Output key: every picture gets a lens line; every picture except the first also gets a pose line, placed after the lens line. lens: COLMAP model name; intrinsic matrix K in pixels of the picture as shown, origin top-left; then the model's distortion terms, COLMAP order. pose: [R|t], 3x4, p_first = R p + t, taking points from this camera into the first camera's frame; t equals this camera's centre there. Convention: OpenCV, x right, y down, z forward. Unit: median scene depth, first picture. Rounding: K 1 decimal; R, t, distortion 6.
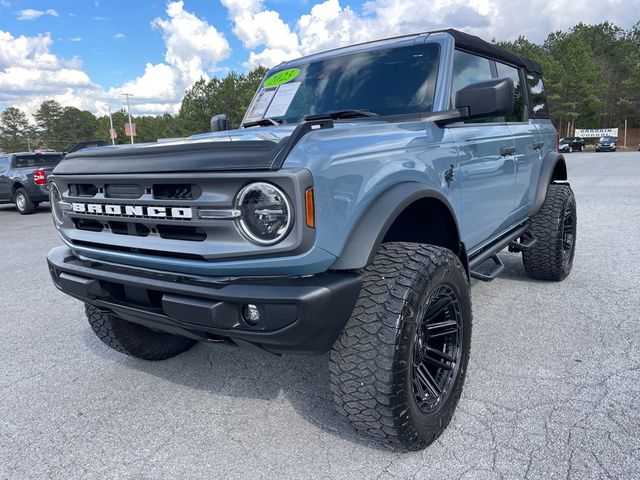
lens RADIAL K [[481.2, 0, 320.0], [0, 481.2, 240.0], [0, 0, 1]] dist [0.103279, -0.134022]
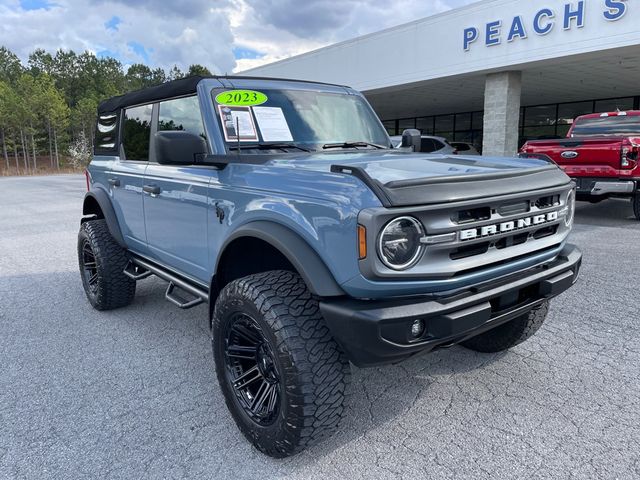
lens RADIAL K [[481.2, 0, 320.0], [0, 481.2, 240.0], [0, 0, 1]] dist [0.103279, -0.134022]
pose [[0.276278, -0.135662, 0.951455, -1.564821], [0.191435, 0.977917, 0.083847, -0.201437], [-0.941819, 0.158977, 0.296148, 1.054049]]
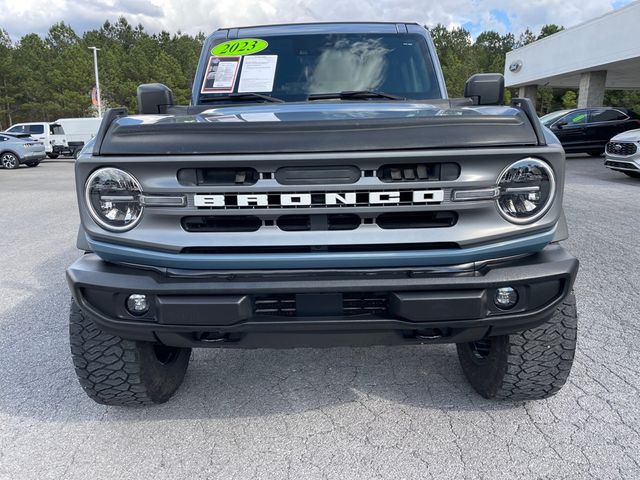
lens RADIAL K [[481.2, 0, 320.0], [0, 481.2, 240.0], [0, 0, 1]] dist [0.103279, -0.134022]
pose [[0.818462, -0.095012, 0.566650, -0.814015], [0.085199, 0.995399, 0.043841, -0.028048], [-0.568208, 0.012396, 0.822791, 0.340798]]
